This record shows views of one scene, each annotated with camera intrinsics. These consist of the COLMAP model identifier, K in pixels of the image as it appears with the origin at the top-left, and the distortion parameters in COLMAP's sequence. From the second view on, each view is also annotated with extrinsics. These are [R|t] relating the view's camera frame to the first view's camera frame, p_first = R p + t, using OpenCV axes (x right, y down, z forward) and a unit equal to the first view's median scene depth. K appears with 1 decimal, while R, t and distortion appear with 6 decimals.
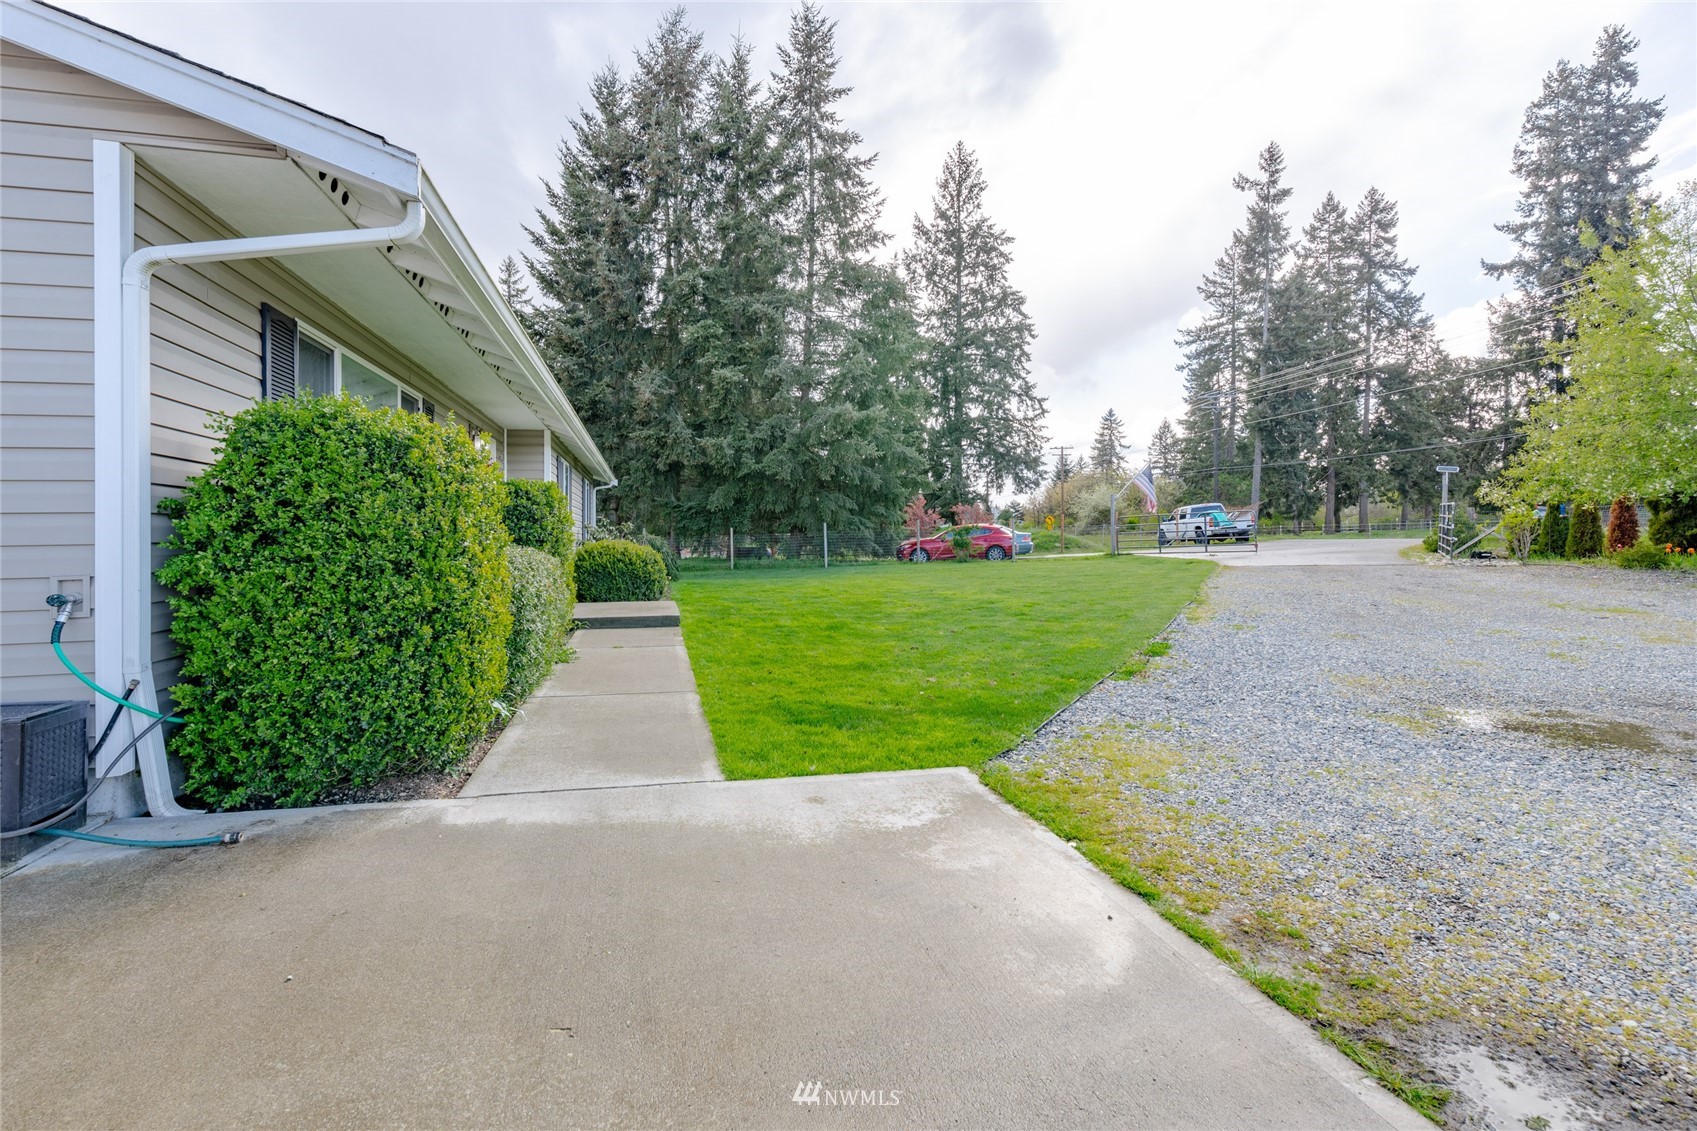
lens RADIAL K [[765.8, 0, 824.4], [0, 765.8, 553.0], [0, 0, 1]] dist [-0.005145, 0.001198]
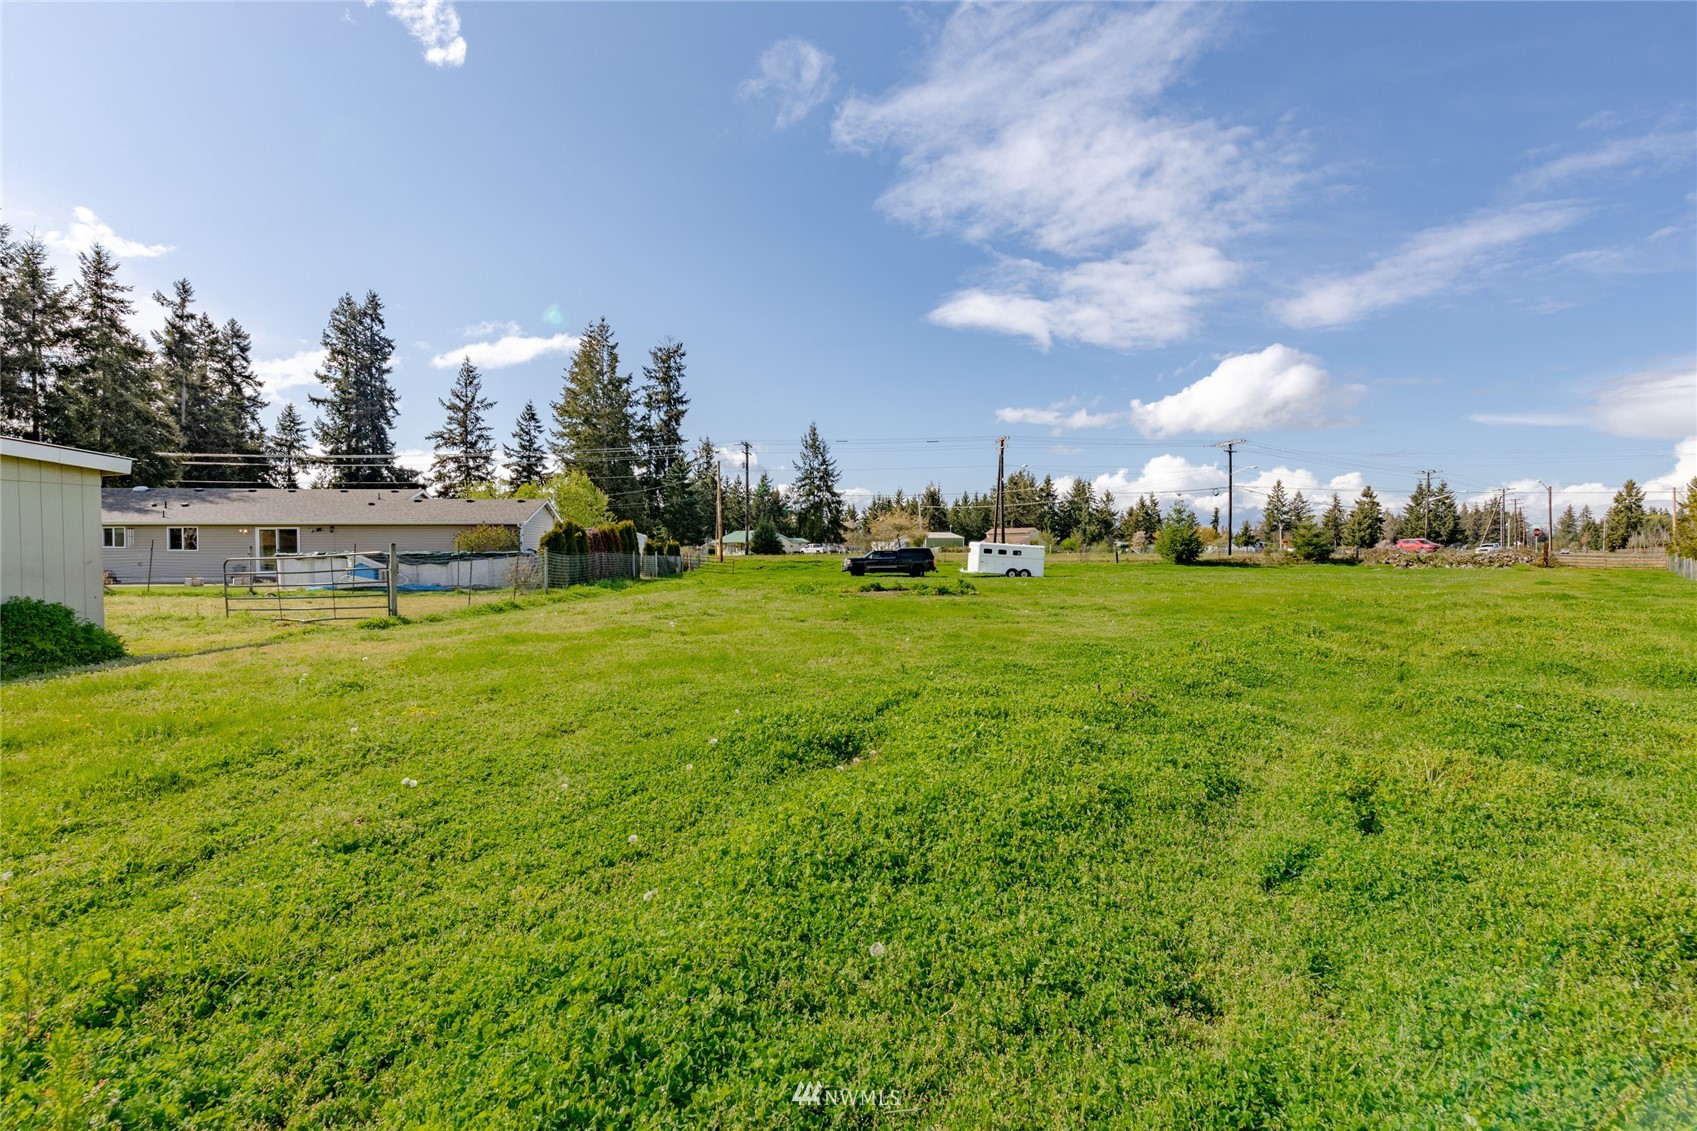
lens RADIAL K [[740.7, 0, 851.1], [0, 740.7, 561.9], [0, 0, 1]] dist [0.000630, 0.000329]
pose [[0.100390, -0.007324, 0.994921, -0.630697], [0.020862, 0.999769, 0.005255, -0.005624], [-0.994729, 0.020229, 0.100520, -0.325200]]
